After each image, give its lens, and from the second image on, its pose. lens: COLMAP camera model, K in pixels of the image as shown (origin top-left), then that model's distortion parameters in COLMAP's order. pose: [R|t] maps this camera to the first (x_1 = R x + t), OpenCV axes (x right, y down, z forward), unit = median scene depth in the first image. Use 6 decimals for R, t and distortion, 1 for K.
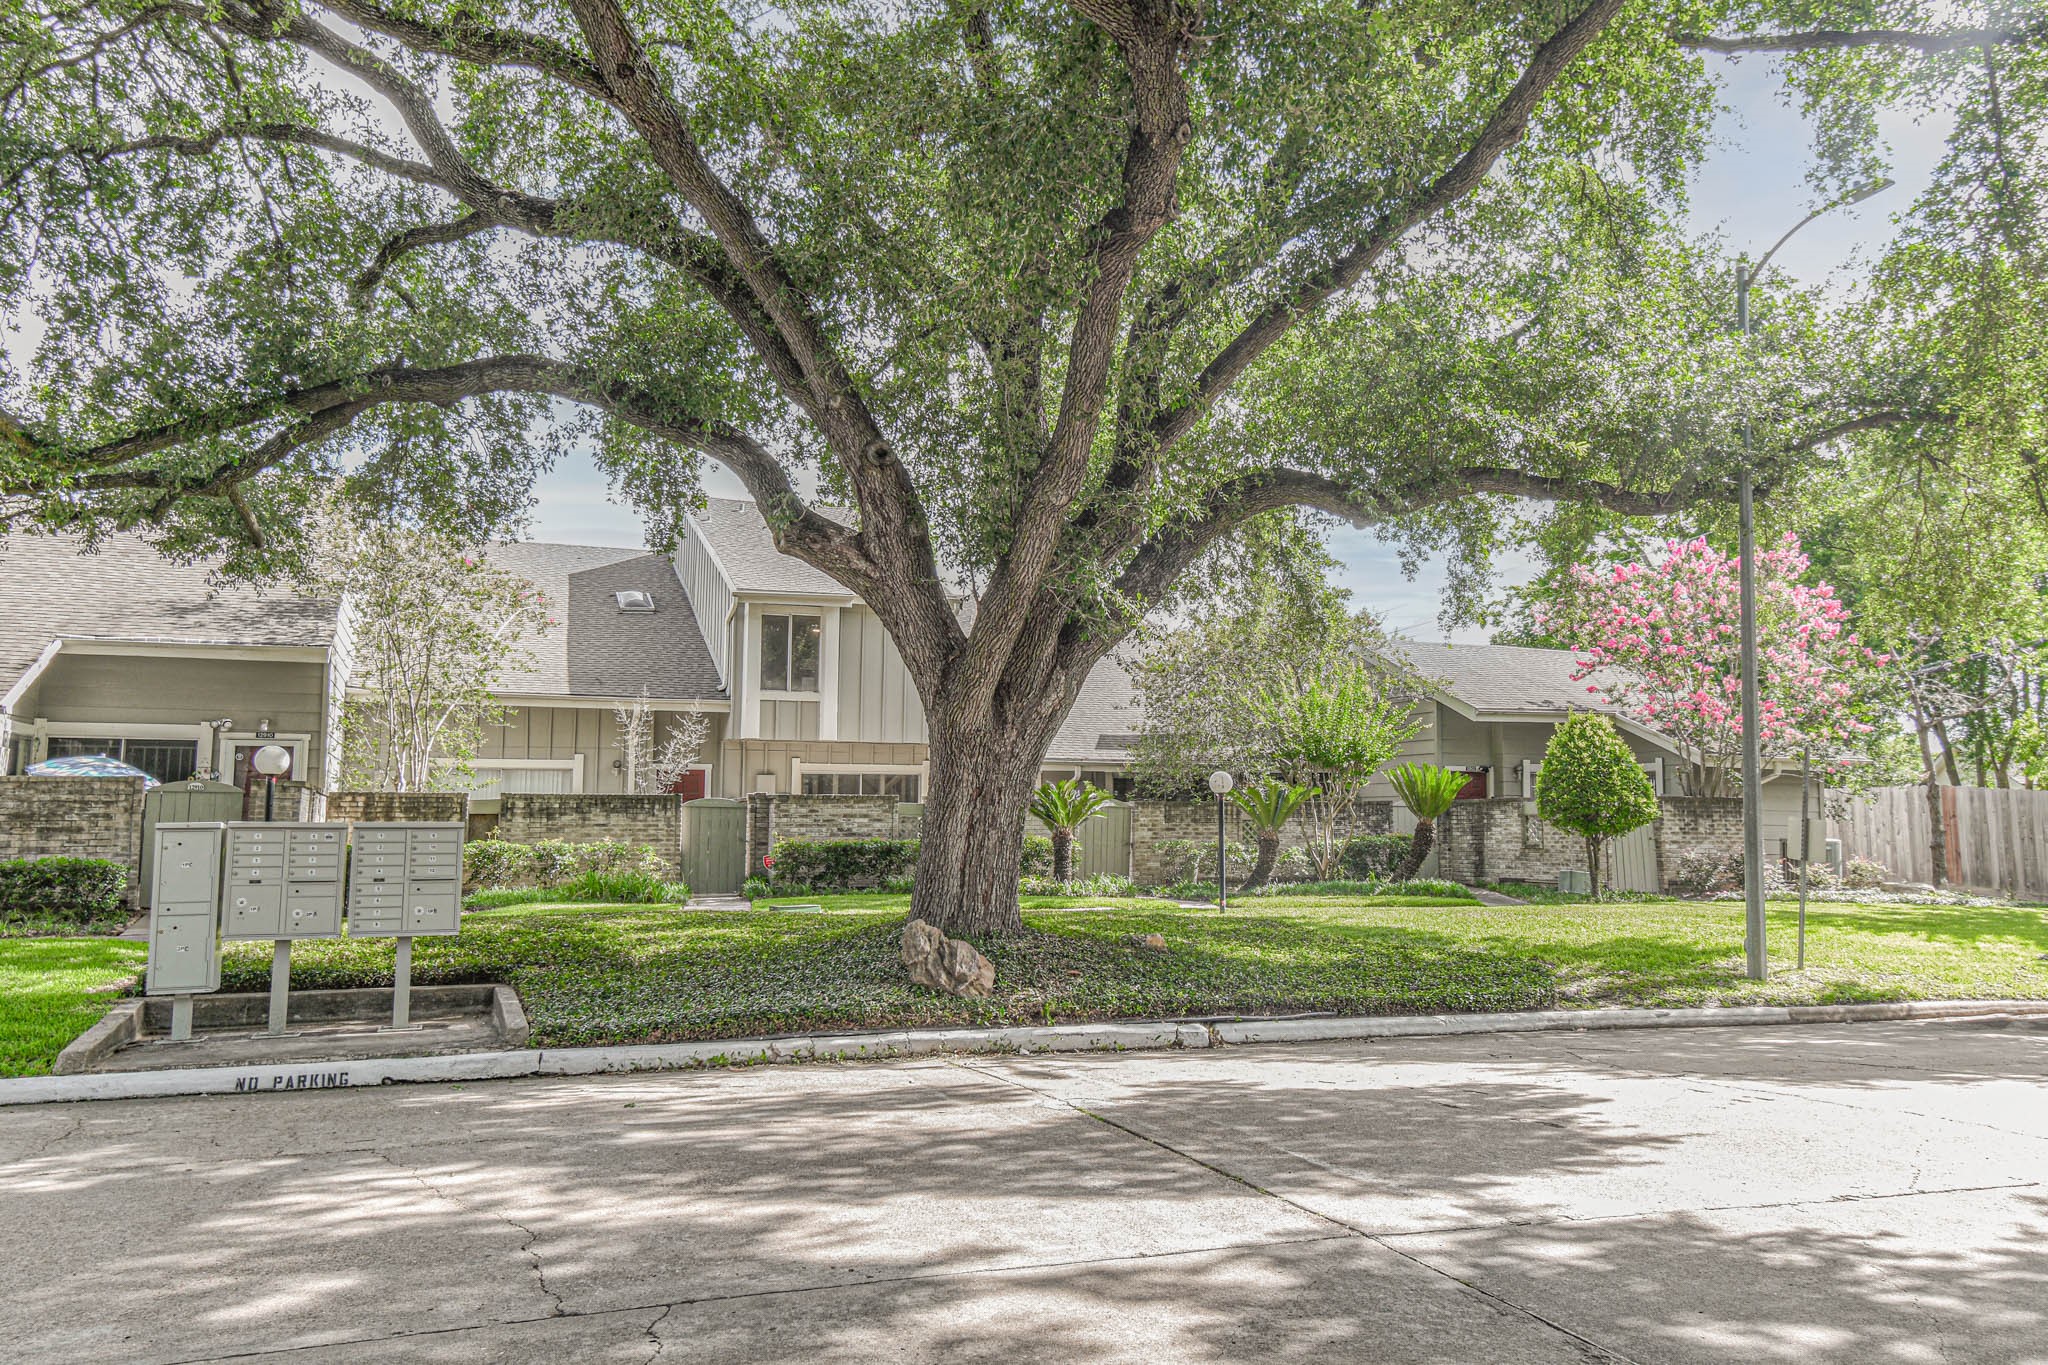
lens RADIAL K [[1576.2, 0, 1024.0], [0, 1576.2, 682.5], [0, 0, 1]] dist [-0.001522, -0.000293]
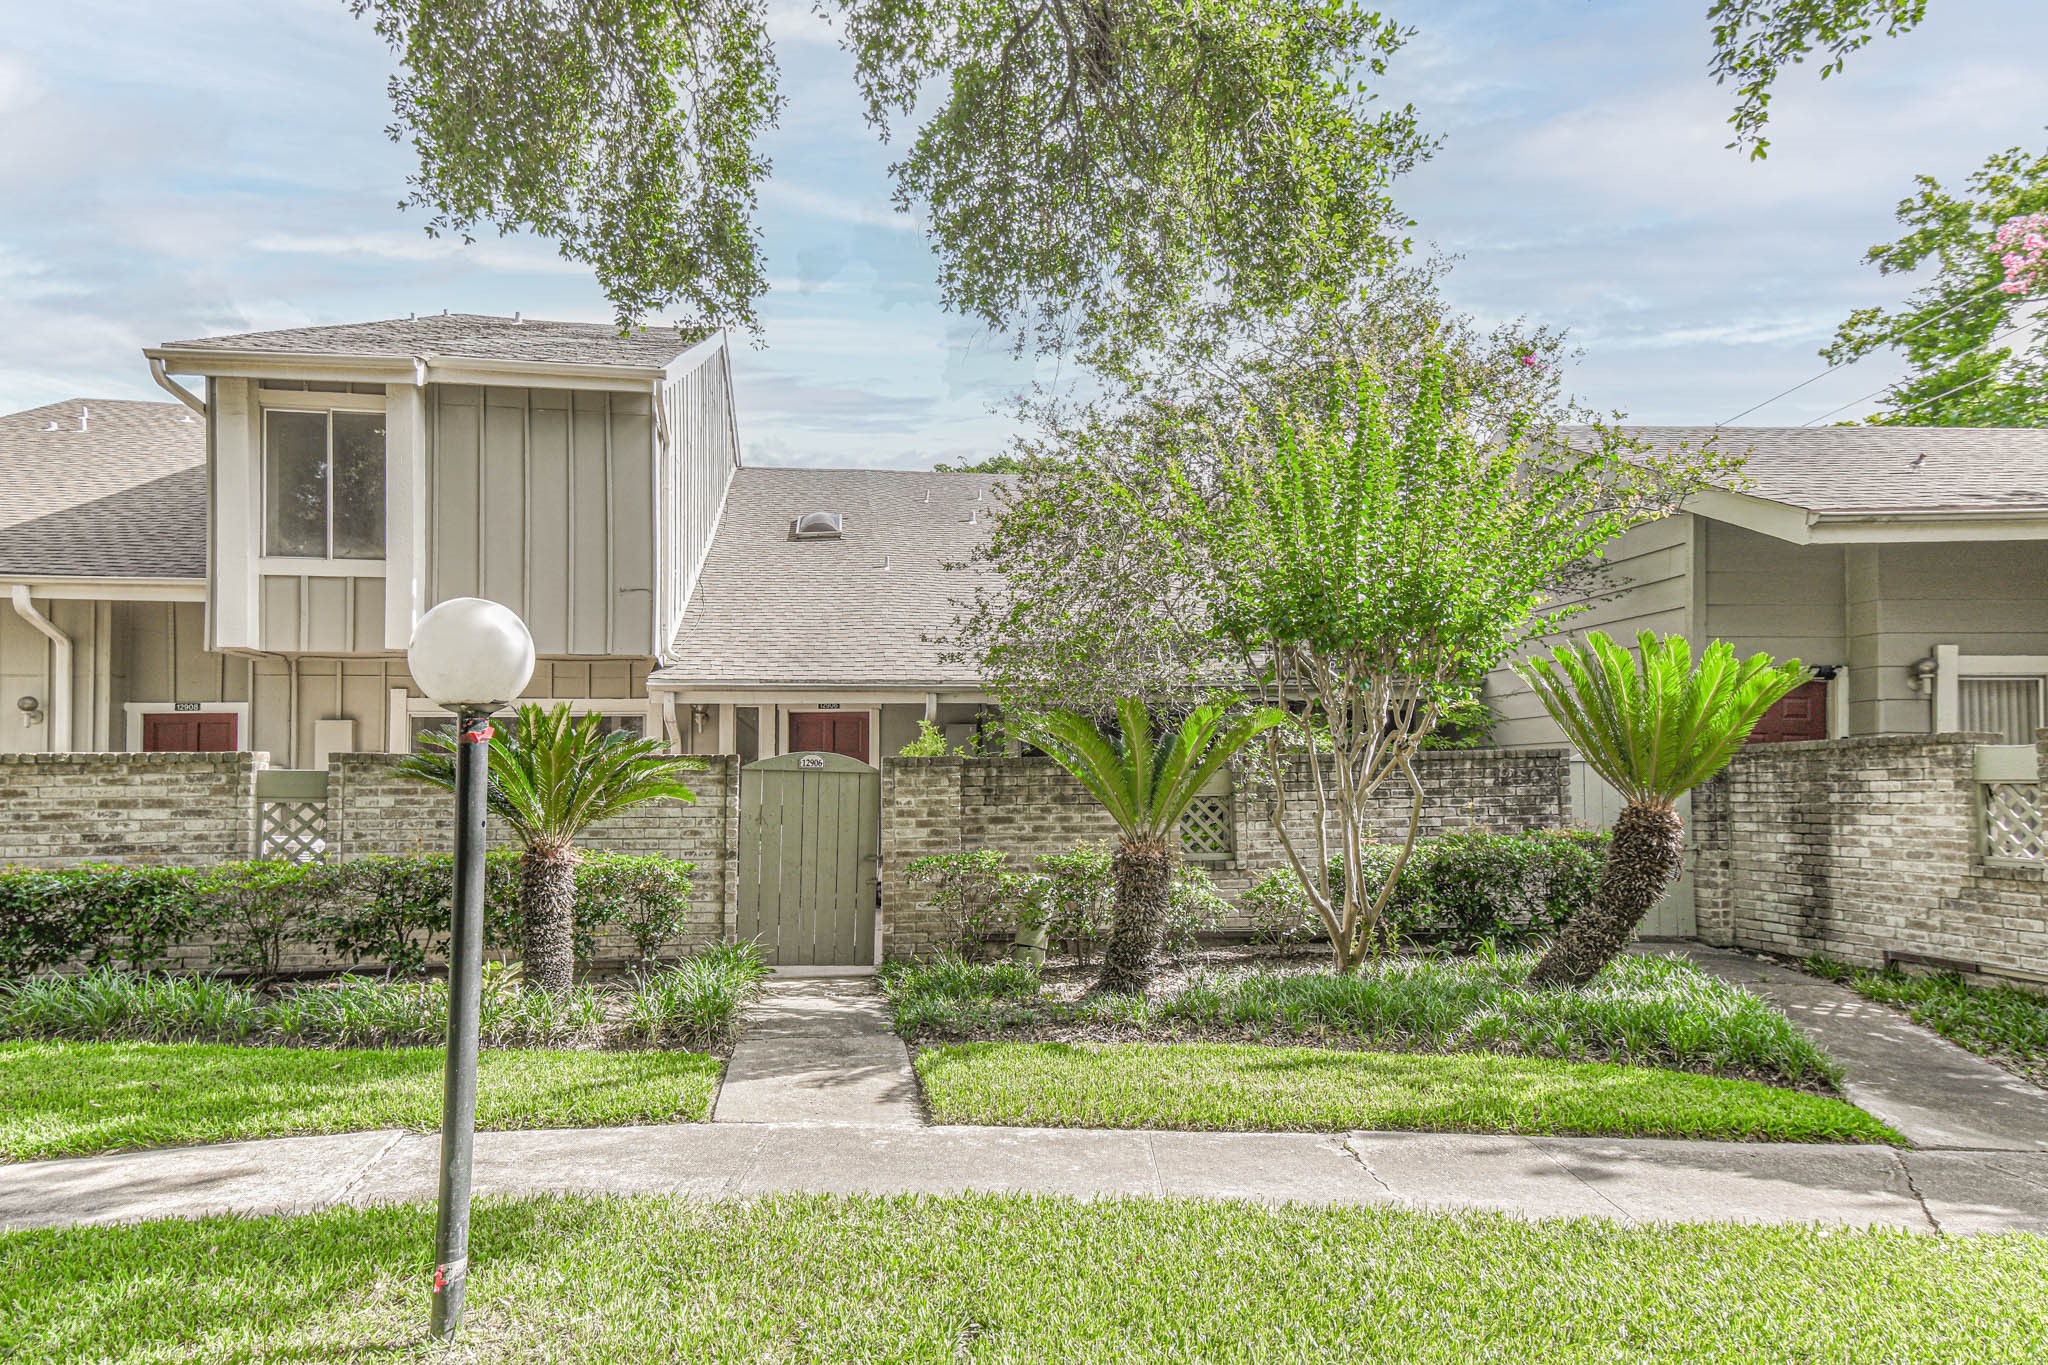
lens RADIAL K [[1181.9, 0, 1021.4], [0, 1181.9, 766.5], [0, 0, 1]] dist [0.079305, 0.000288]
pose [[0.967408, -0.011849, -0.252946, 0.174996], [0.032128, 0.996575, 0.076192, 0.050931], [0.251177, -0.081835, 0.964476, 0.659132]]
